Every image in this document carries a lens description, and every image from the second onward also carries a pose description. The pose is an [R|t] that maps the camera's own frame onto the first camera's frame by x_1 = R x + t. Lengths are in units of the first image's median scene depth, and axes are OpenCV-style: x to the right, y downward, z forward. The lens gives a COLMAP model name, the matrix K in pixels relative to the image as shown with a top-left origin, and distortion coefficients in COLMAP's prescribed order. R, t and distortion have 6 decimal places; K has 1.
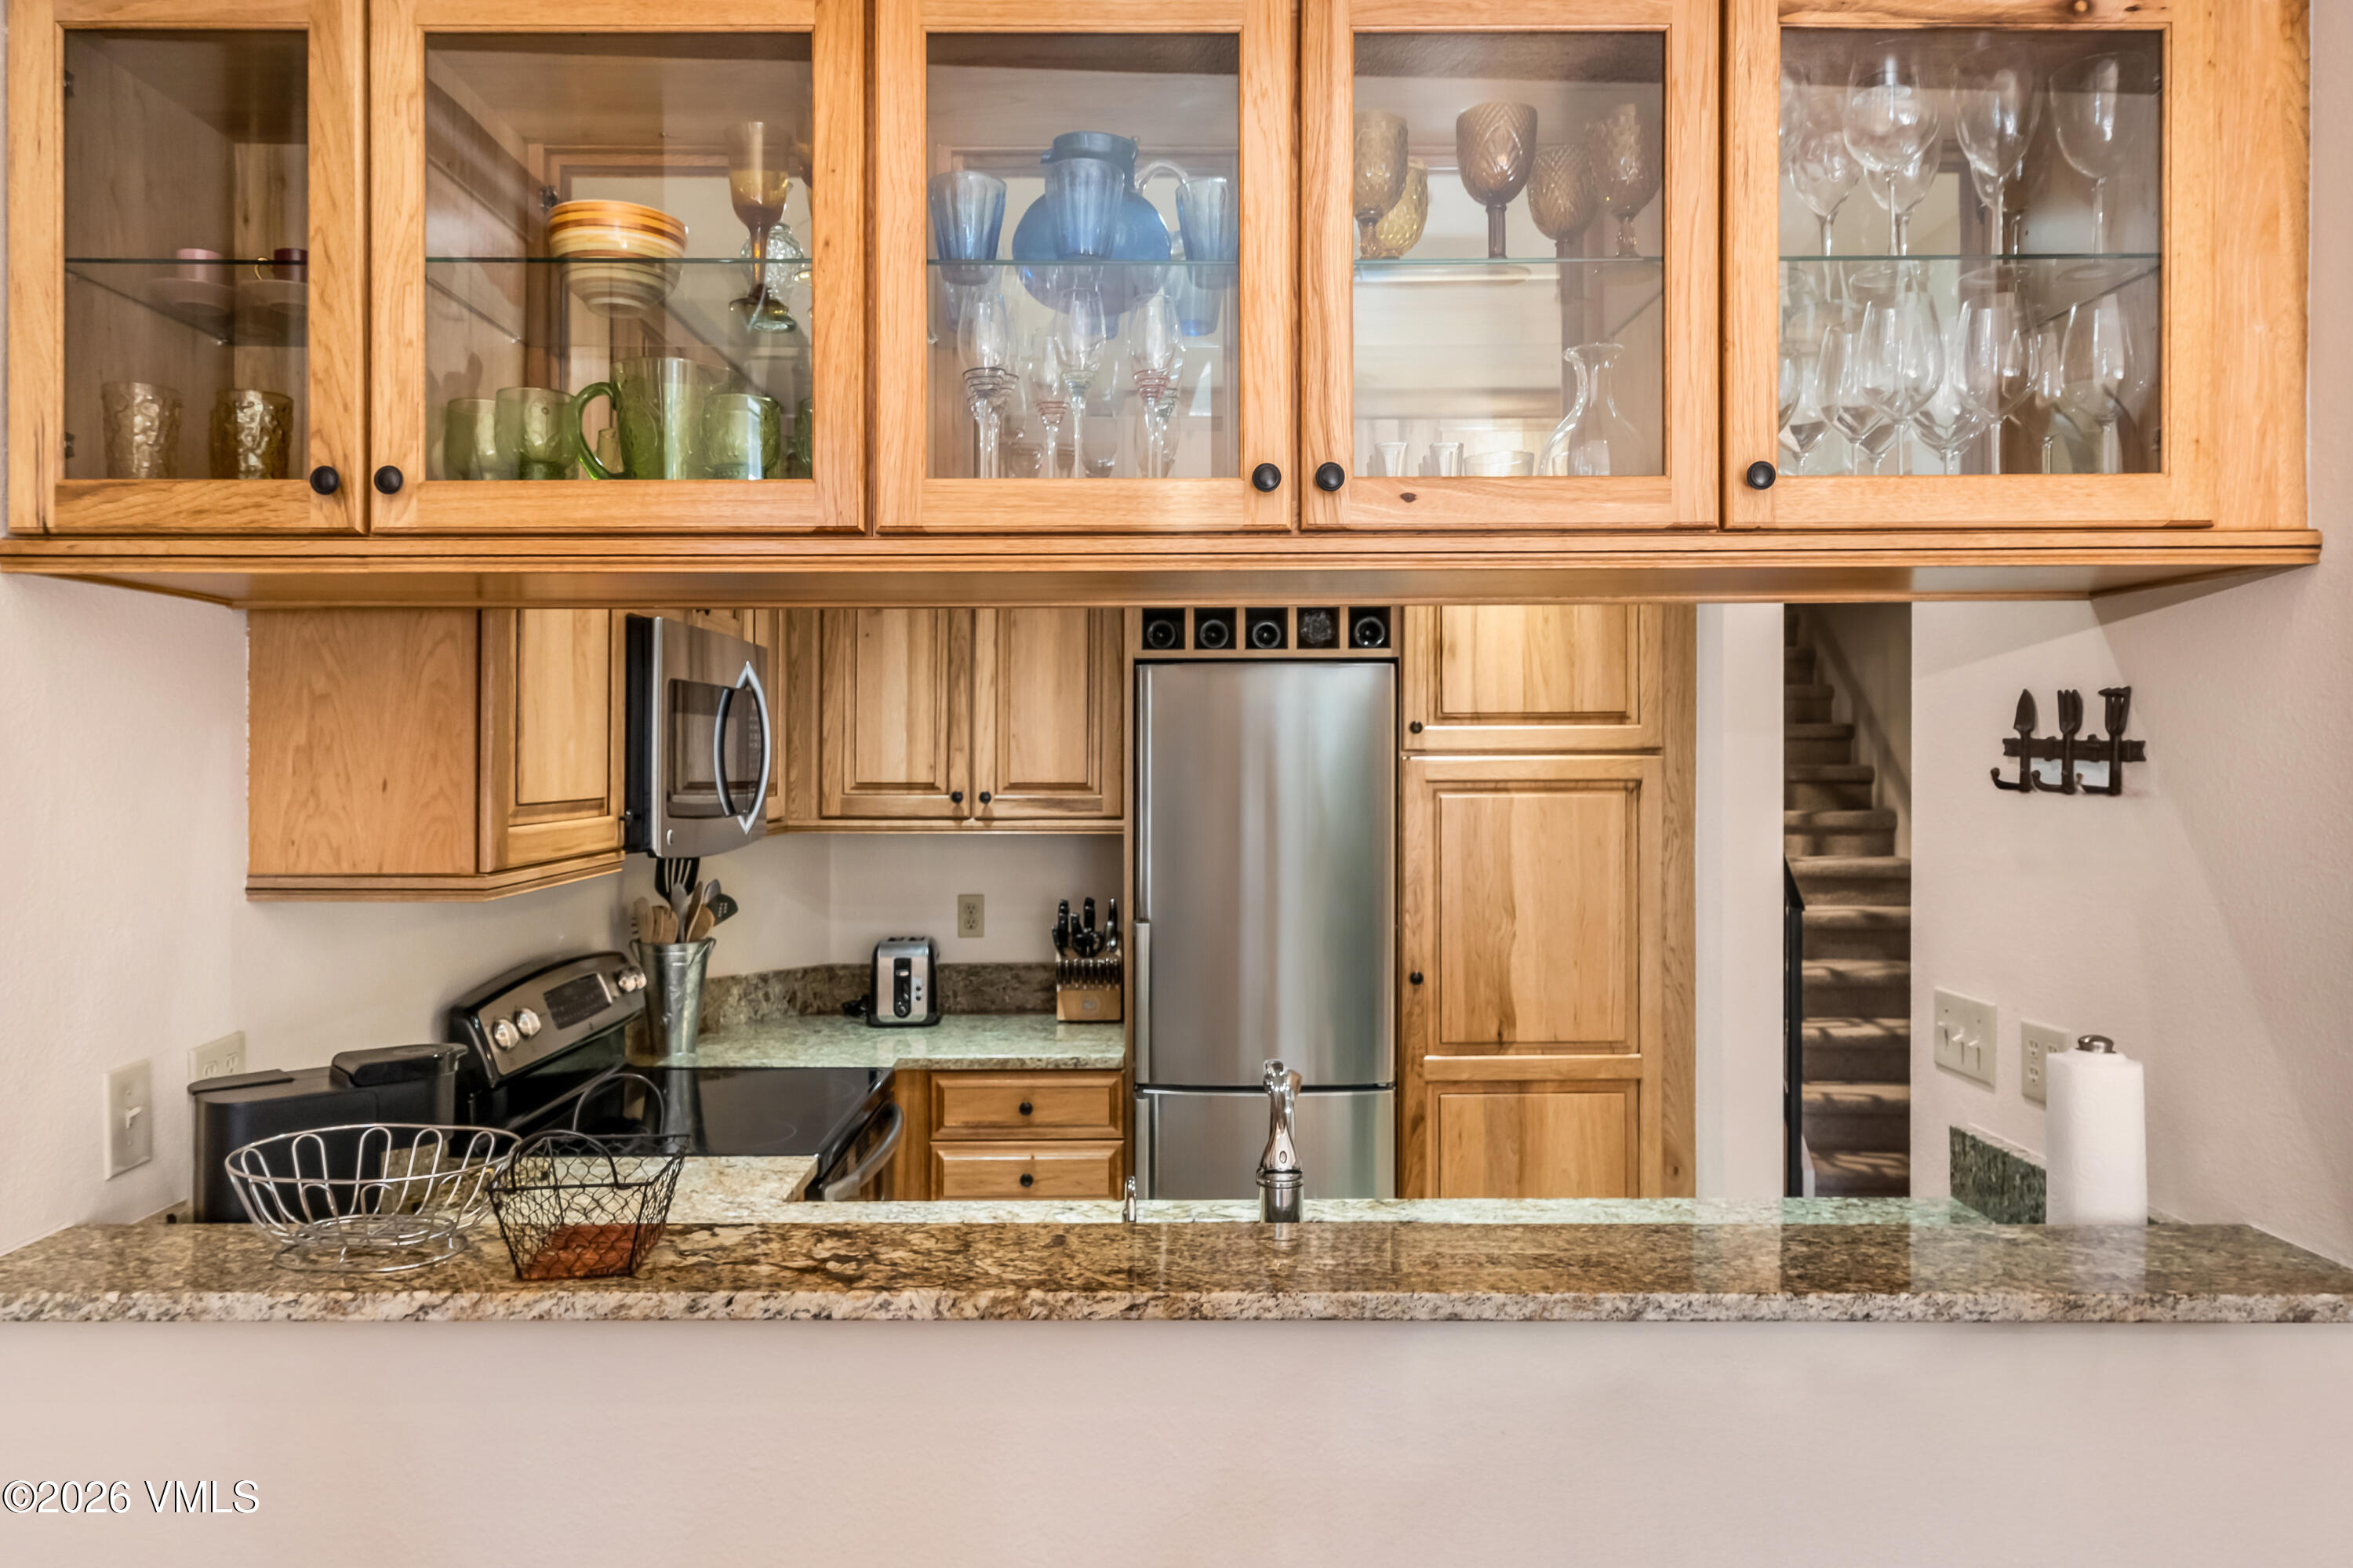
lens RADIAL K [[1471.1, 0, 1170.9], [0, 1471.1, 772.3], [0, 0, 1]] dist [0.003374, 0.000249]
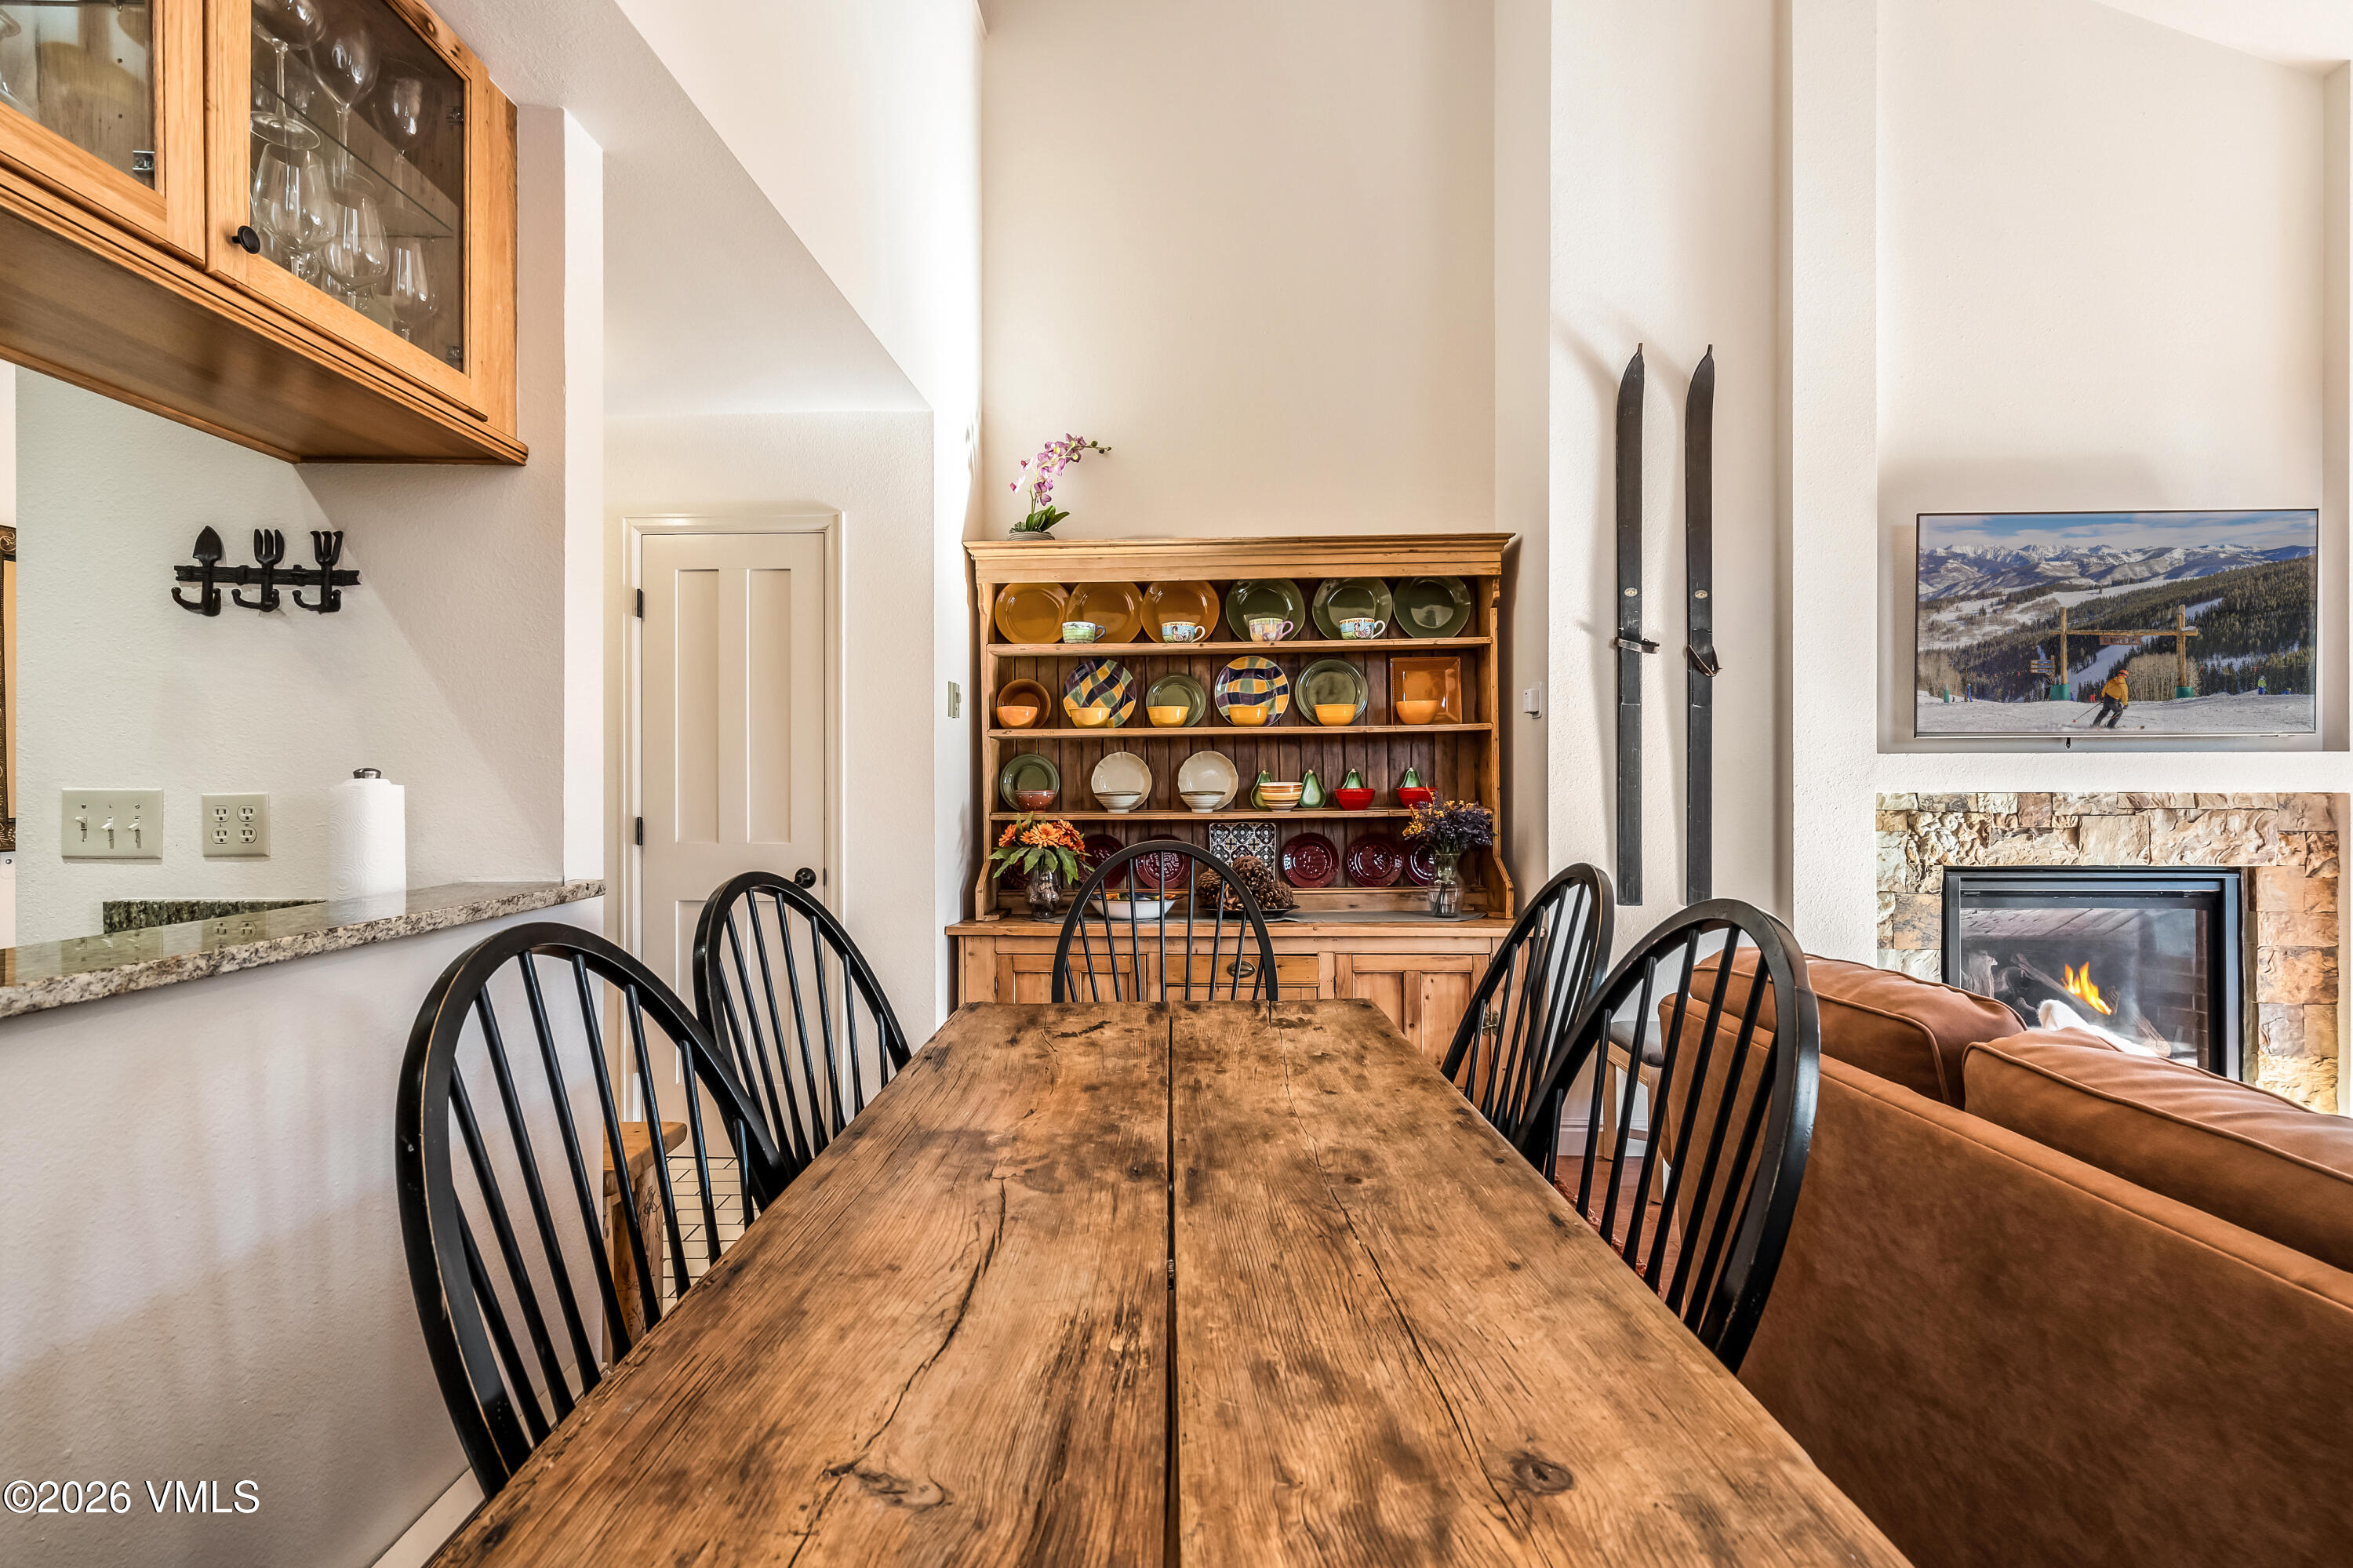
lens RADIAL K [[1063.1, 0, 1171.3], [0, 1063.1, 778.1], [0, 0, 1]] dist [-0.002756, 0.002405]
pose [[-0.017804, 0.004085, 0.999833, -0.427313], [0.008569, 0.999956, -0.003933, 0.221625], [-0.999805, 0.008497, -0.017838, 0.299150]]
